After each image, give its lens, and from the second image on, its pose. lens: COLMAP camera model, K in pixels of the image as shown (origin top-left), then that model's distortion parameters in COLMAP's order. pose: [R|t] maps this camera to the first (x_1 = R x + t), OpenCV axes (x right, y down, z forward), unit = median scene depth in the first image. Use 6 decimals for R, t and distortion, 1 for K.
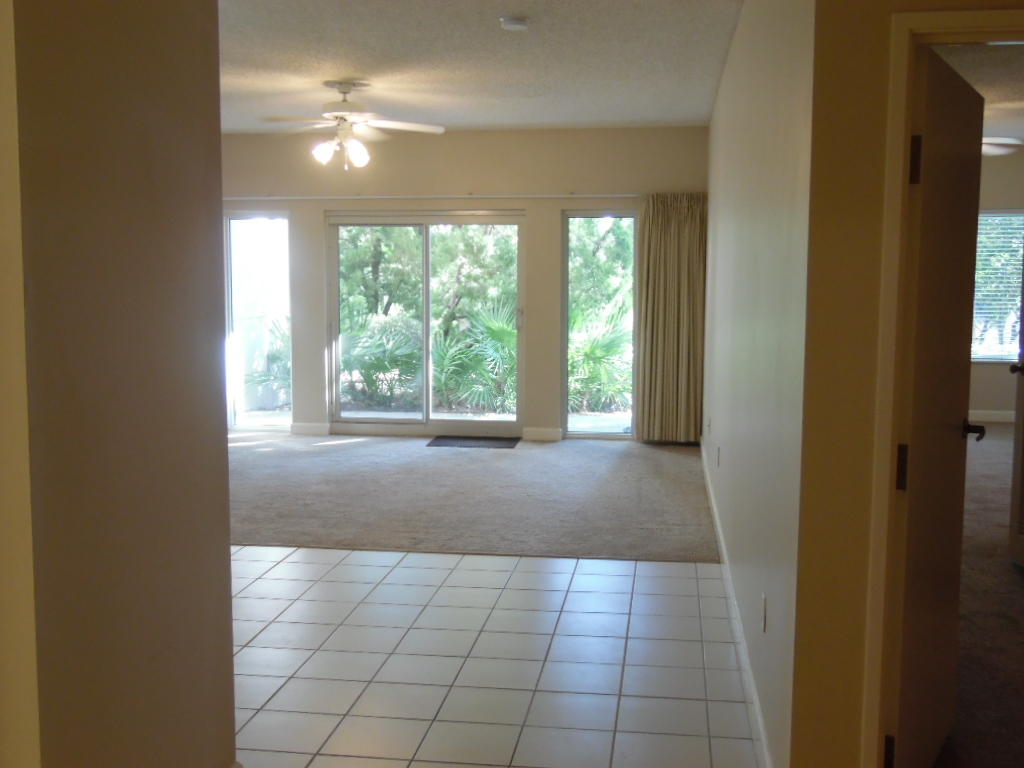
lens RADIAL K [[1131.2, 0, 512.0], [0, 1131.2, 384.0], [0, 0, 1]] dist [-0.004024, -0.006747]
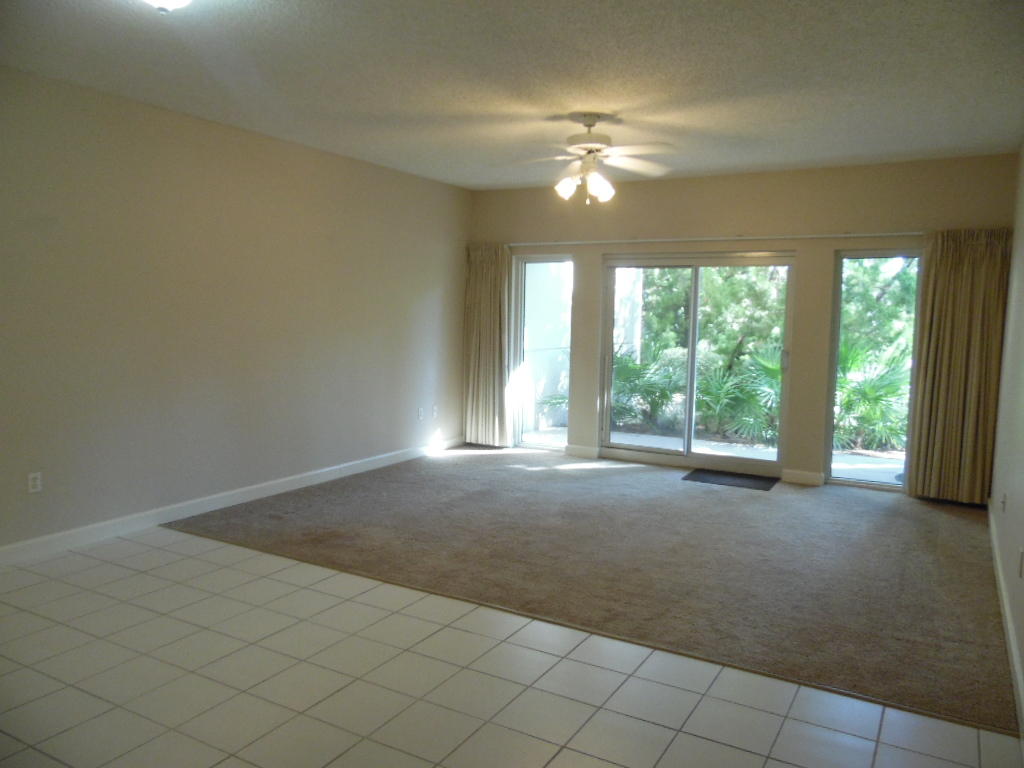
lens RADIAL K [[757.4, 0, 512.0], [0, 757.4, 384.0], [0, 0, 1]] dist [-0.059652, 0.088250]
pose [[0.921540, 0.052087, -0.384773, 0.040935], [-0.054715, 0.998493, 0.004123, -0.025695], [0.384408, 0.017254, 0.923002, 0.291306]]
